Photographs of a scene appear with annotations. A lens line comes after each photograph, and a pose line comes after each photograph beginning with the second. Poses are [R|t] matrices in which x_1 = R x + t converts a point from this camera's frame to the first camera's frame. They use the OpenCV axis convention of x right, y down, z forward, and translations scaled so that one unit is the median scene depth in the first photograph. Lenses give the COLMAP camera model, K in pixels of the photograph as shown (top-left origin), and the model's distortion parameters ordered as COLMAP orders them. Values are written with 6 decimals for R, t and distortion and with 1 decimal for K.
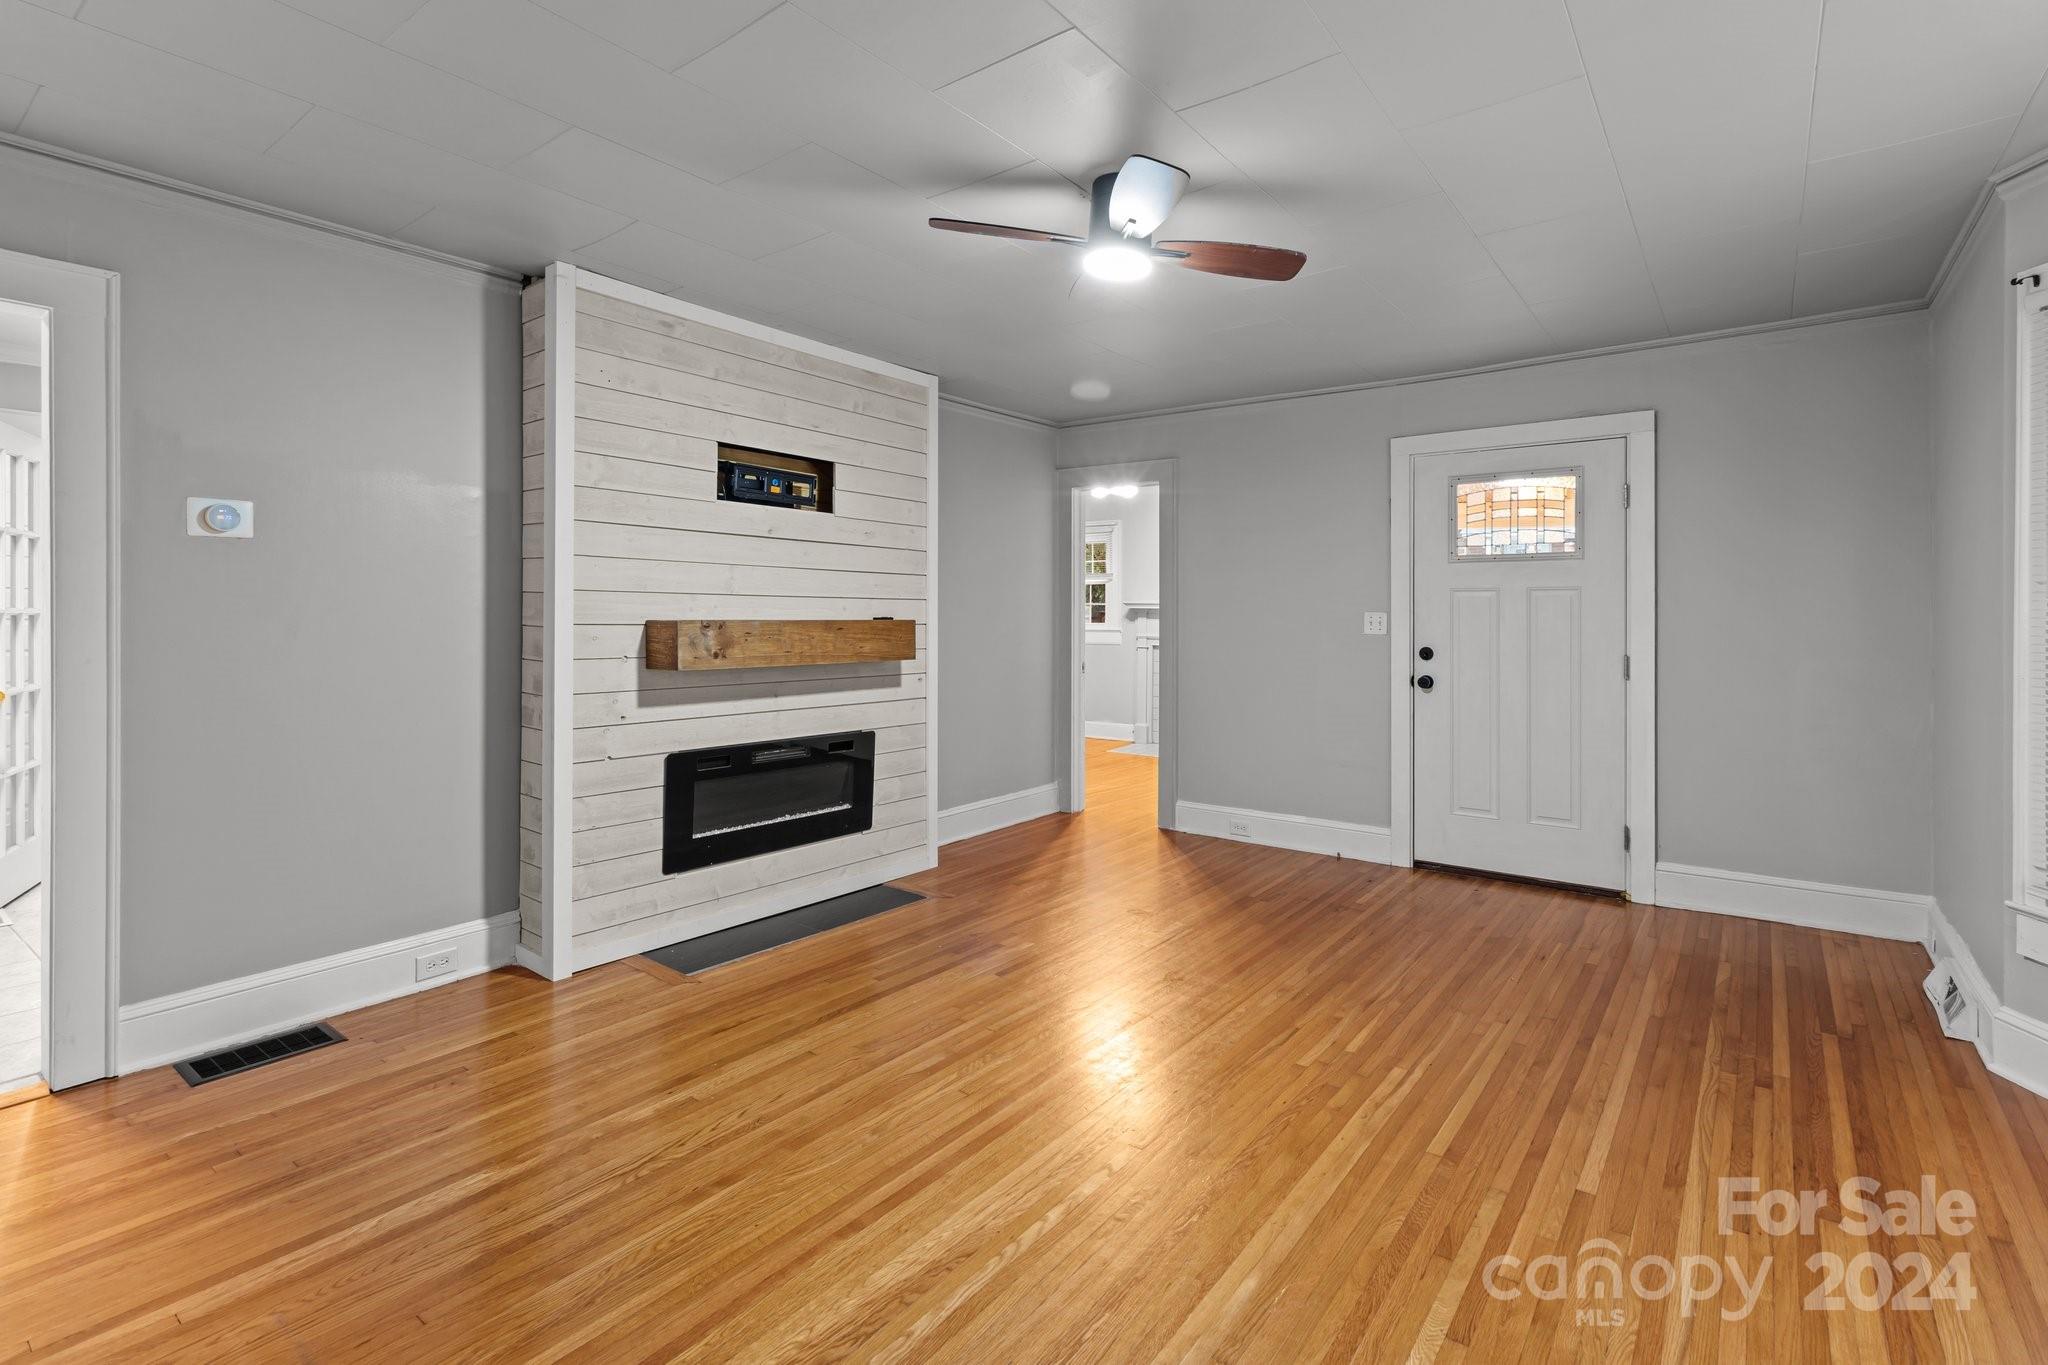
lens RADIAL K [[951.3, 0, 1043.2], [0, 951.3, 623.3], [0, 0, 1]] dist [-0.000207, 0.000448]
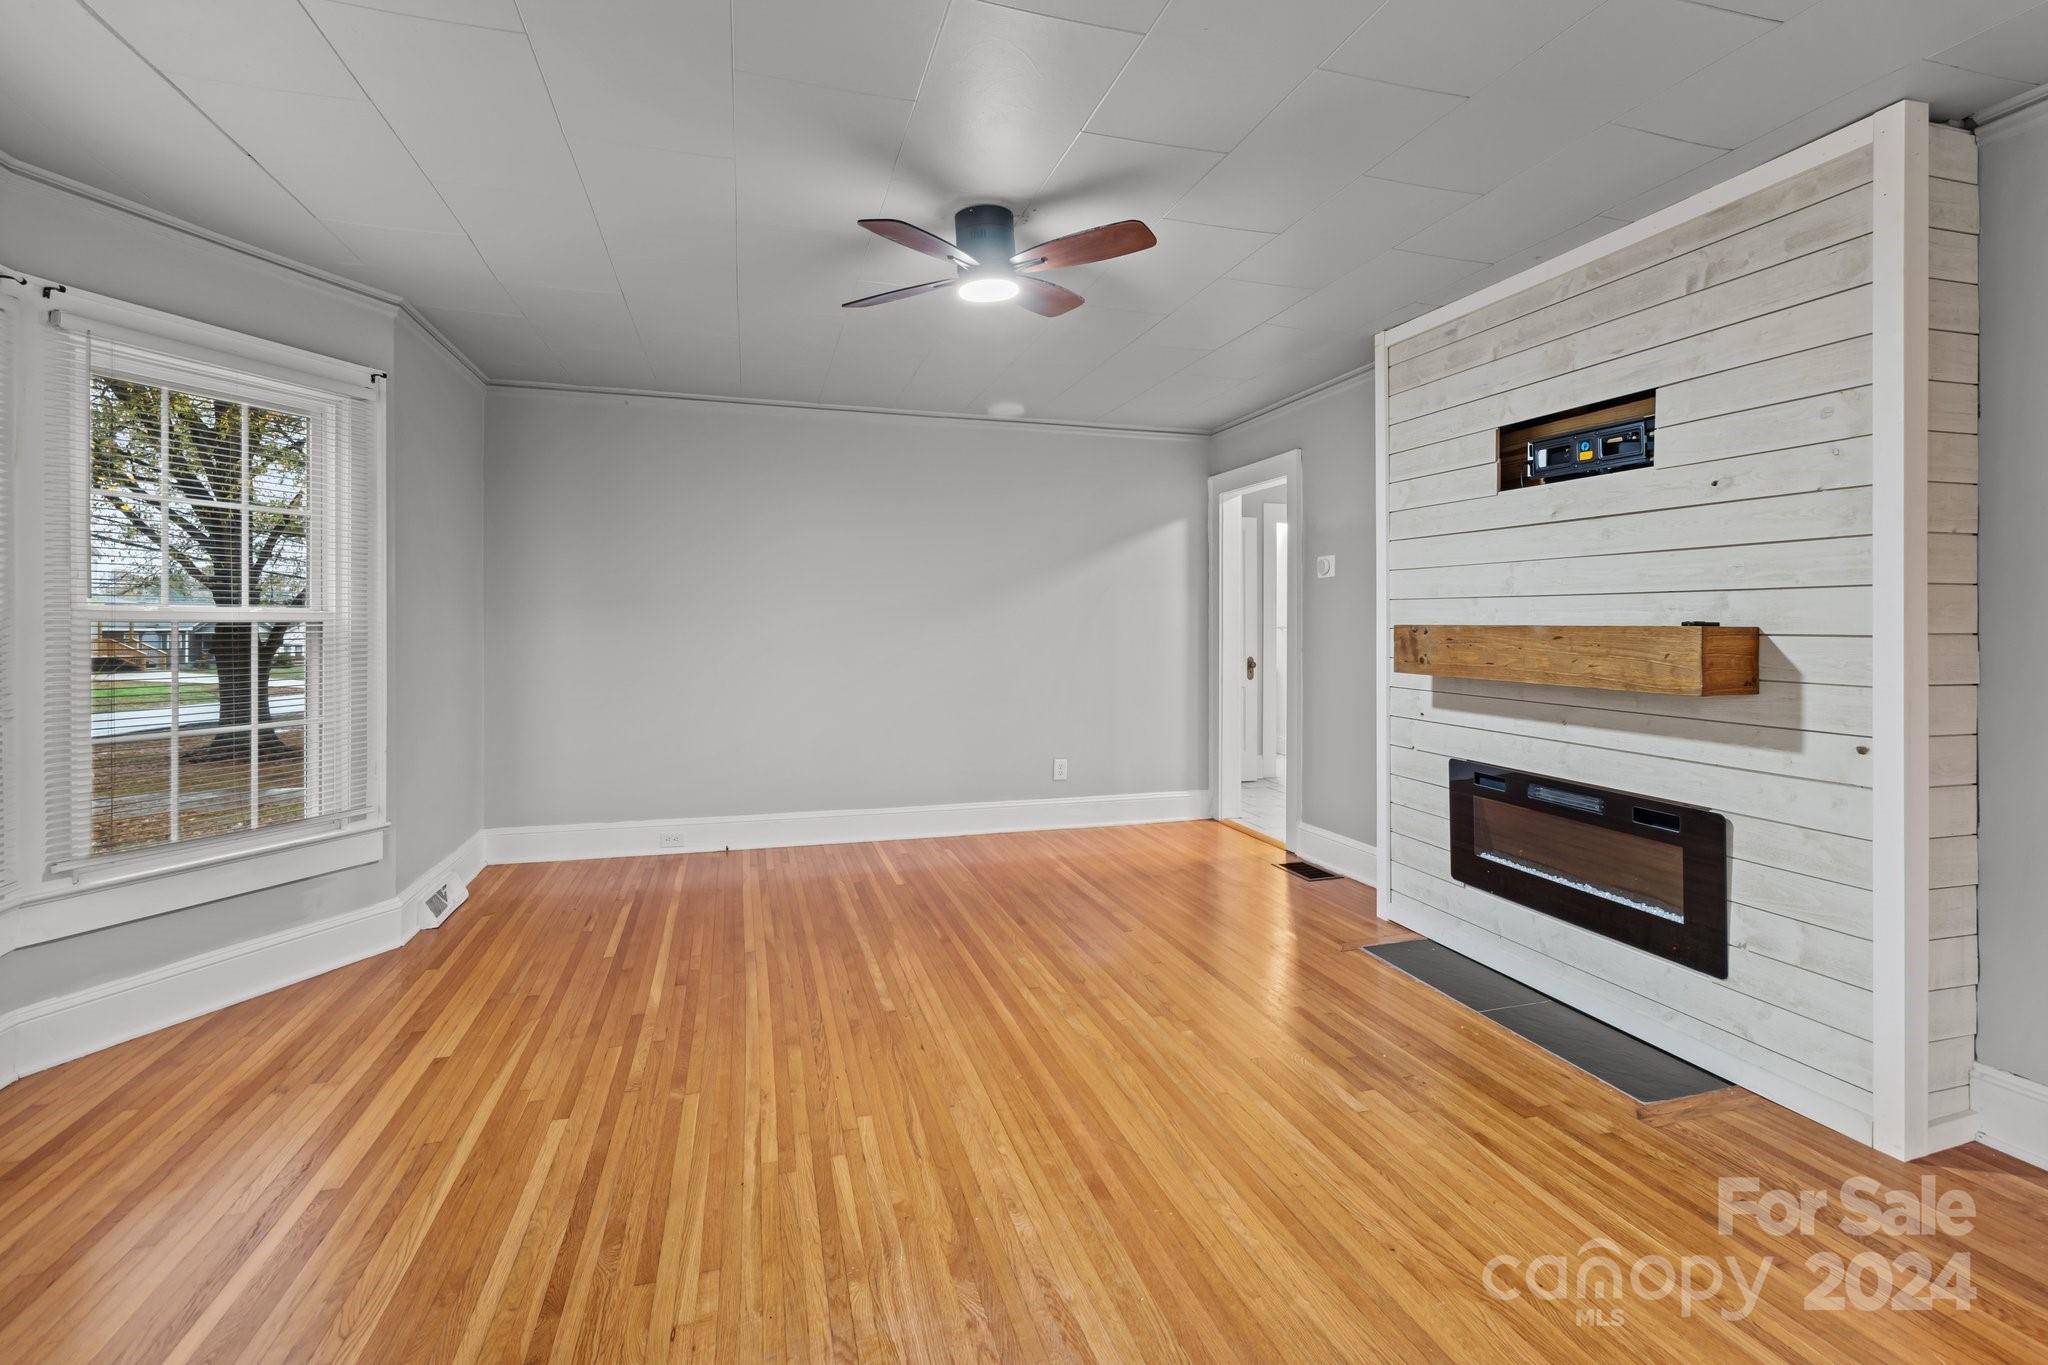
lens RADIAL K [[951.3, 0, 1043.2], [0, 951.3, 623.3], [0, 0, 1]] dist [-0.000207, 0.000448]
pose [[-0.582882, -0.002987, -0.812551, 0.625824], [-0.008757, 0.999958, 0.002606, -0.003618], [0.812509, 0.008634, -0.582884, 1.147326]]
